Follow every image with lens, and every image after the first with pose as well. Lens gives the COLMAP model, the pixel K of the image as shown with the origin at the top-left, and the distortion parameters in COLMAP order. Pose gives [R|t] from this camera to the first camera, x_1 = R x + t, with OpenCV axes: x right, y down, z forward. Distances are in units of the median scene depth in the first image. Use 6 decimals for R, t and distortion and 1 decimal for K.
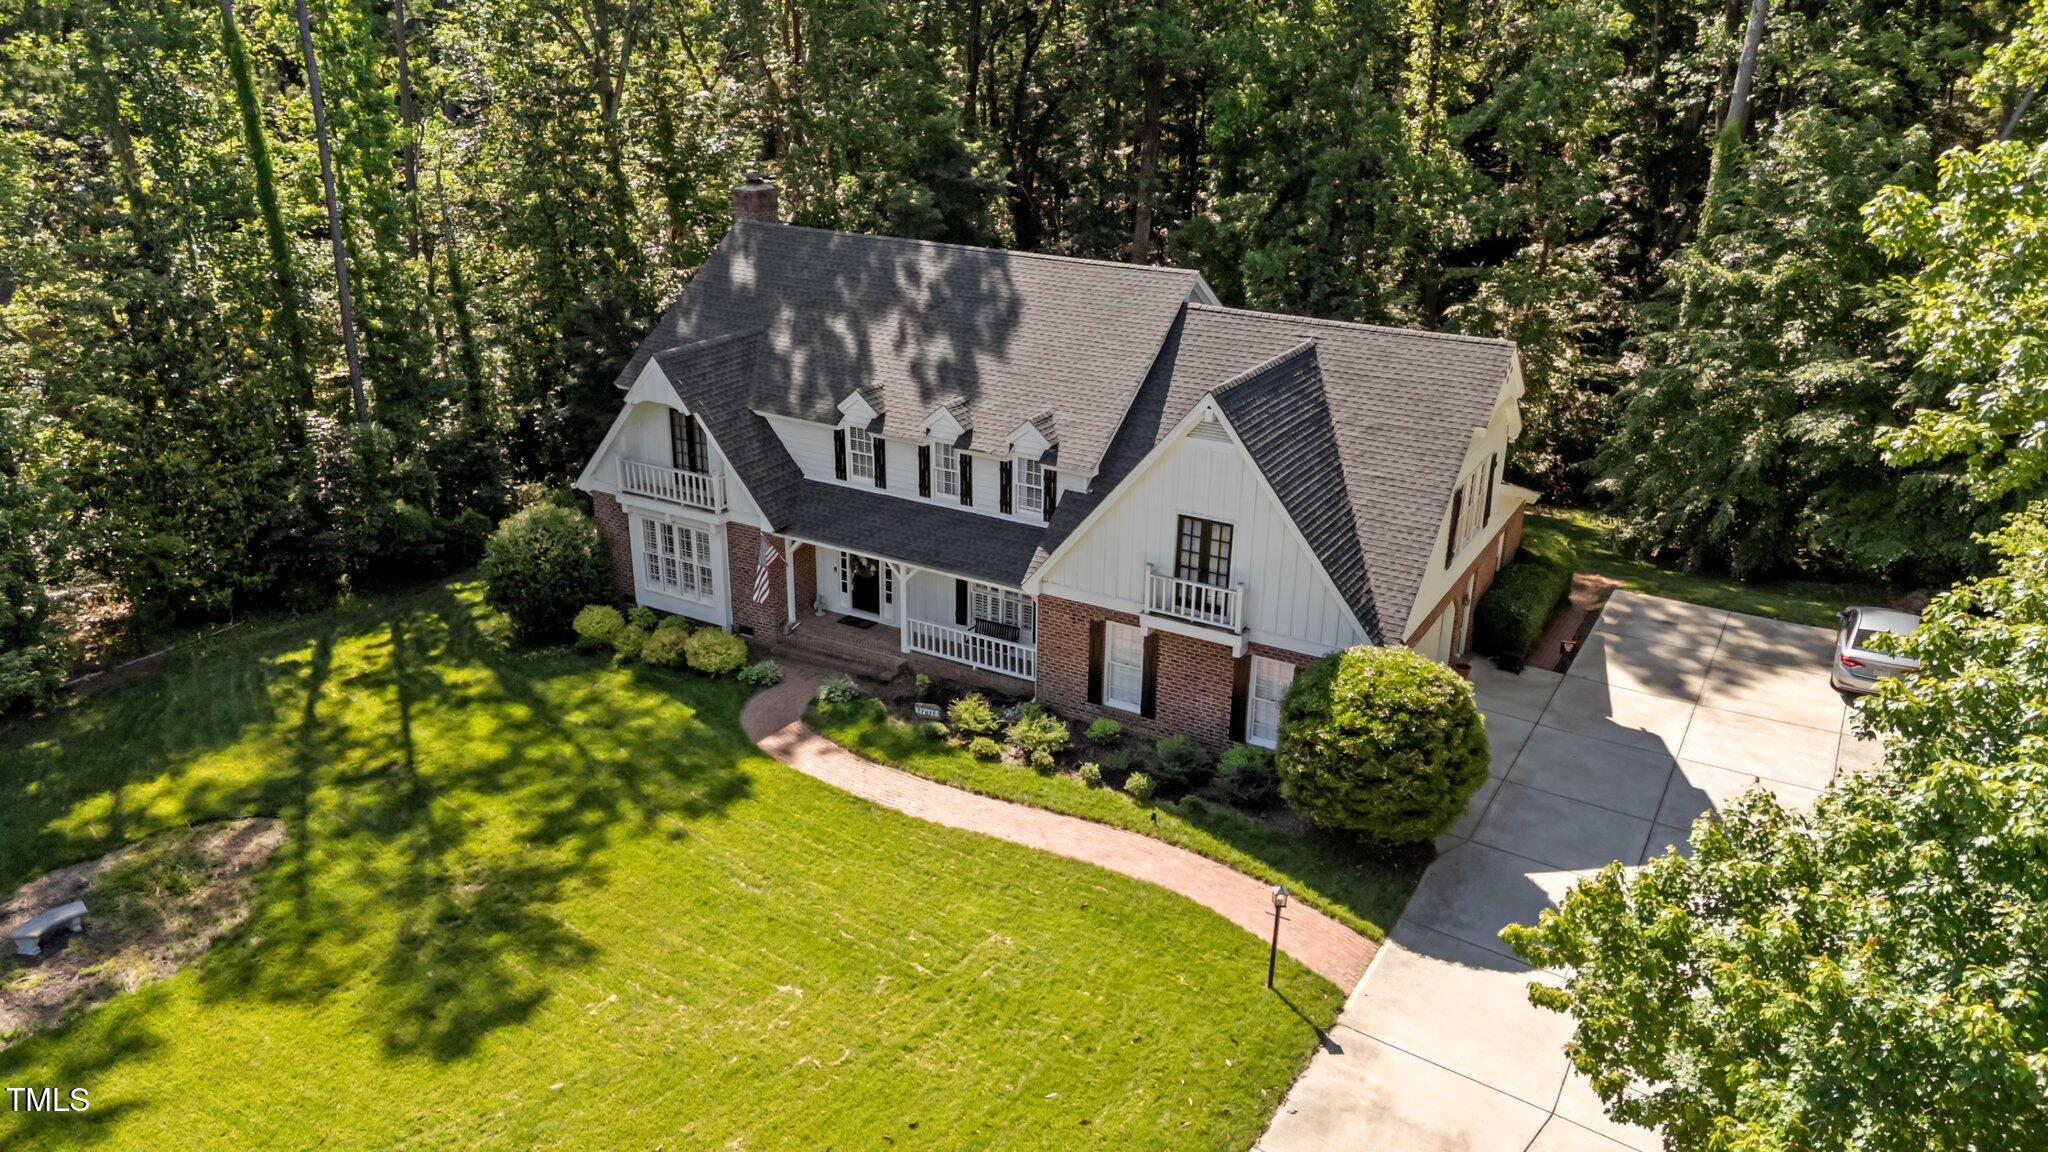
lens RADIAL K [[1507.6, 0, 1038.3], [0, 1507.6, 544.5], [0, 0, 1]] dist [0.046890, -0.046355]
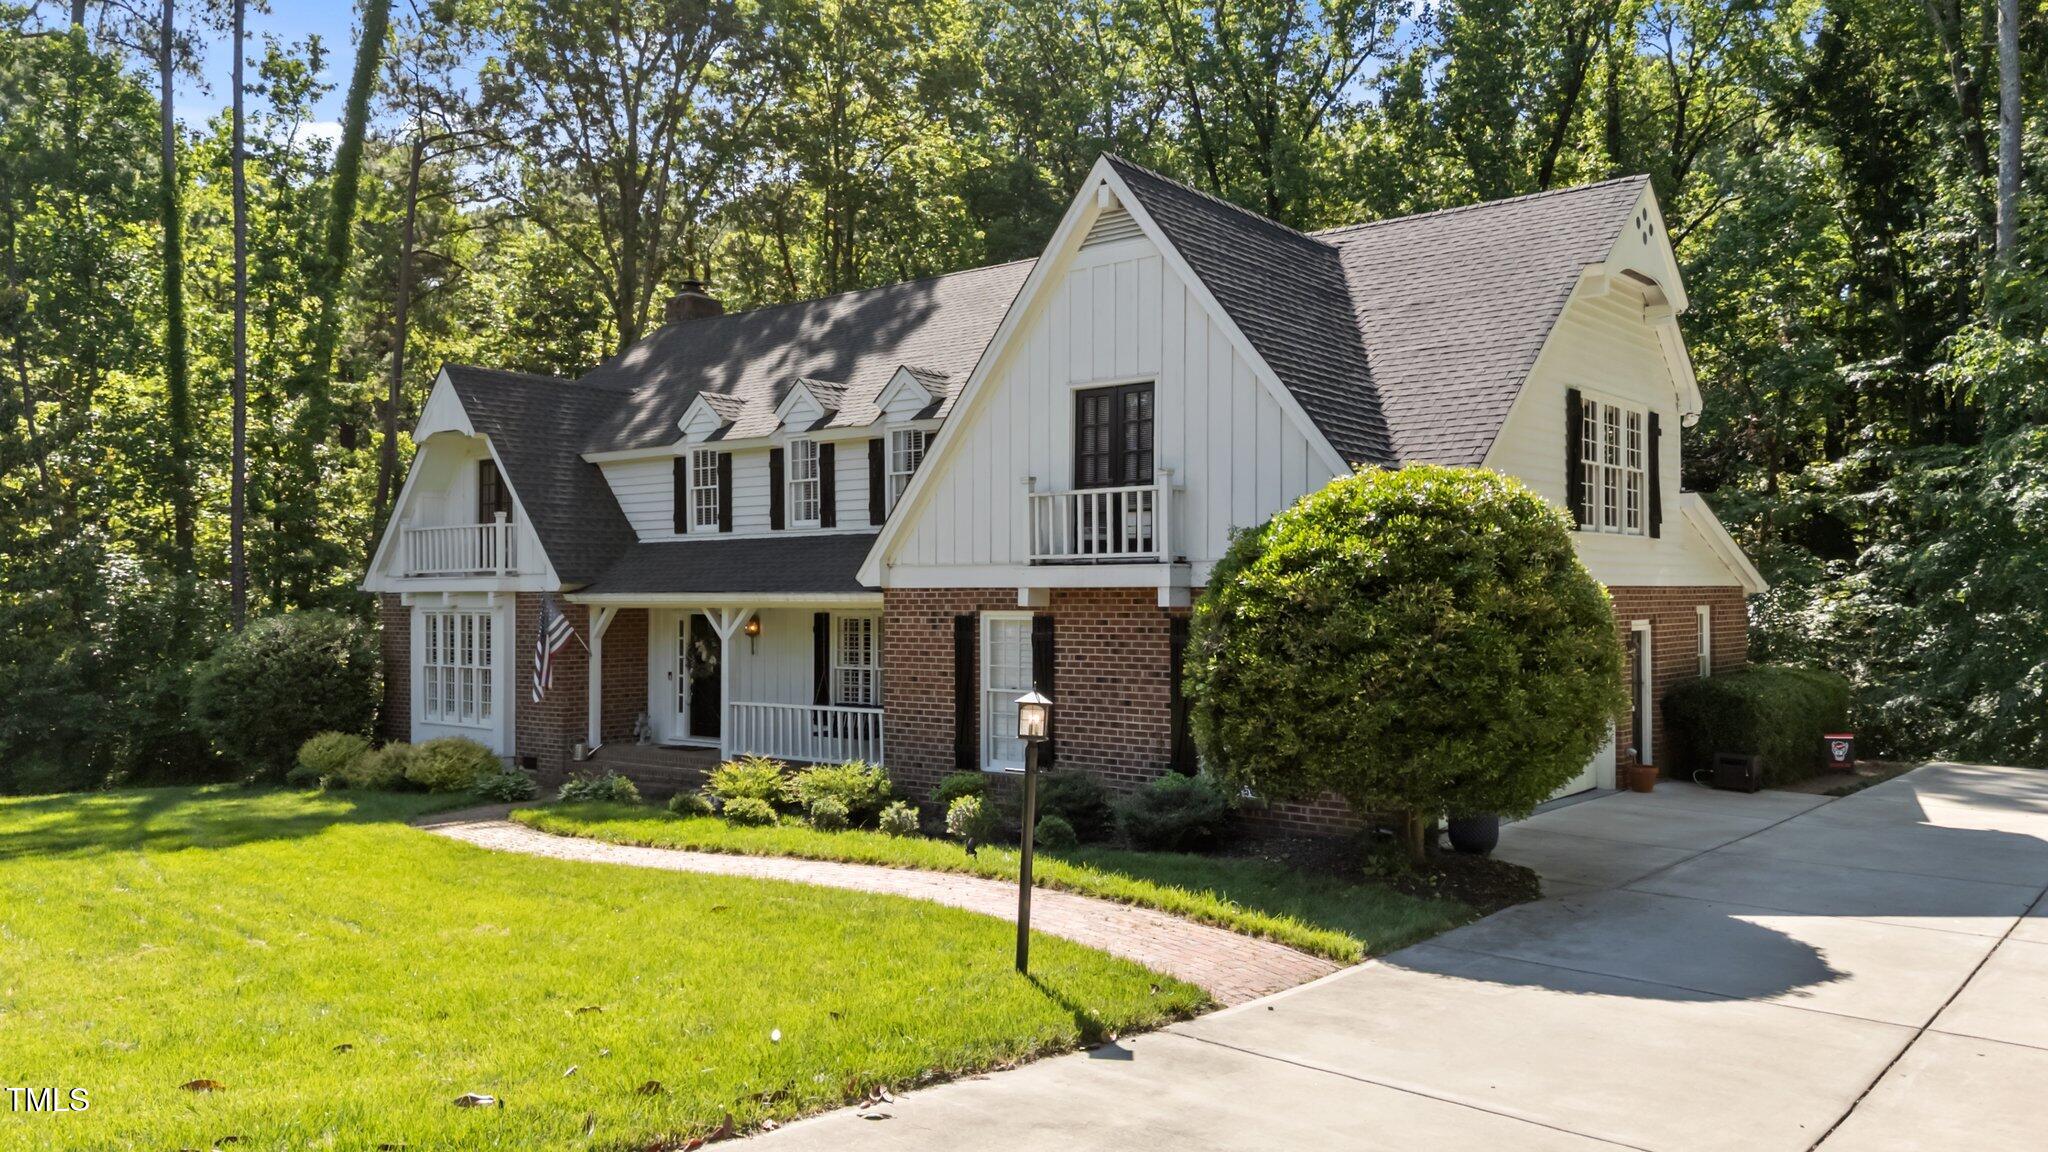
lens RADIAL K [[1507.6, 0, 1059.7], [0, 1507.6, 575.1], [0, 0, 1]] dist [0.046890, -0.046355]
pose [[0.987997, -0.023195, -0.152723, 0.154925], [-0.033659, 0.932582, -0.359386, 0.230506], [0.150763, 0.360213, 0.920607, 0.414314]]
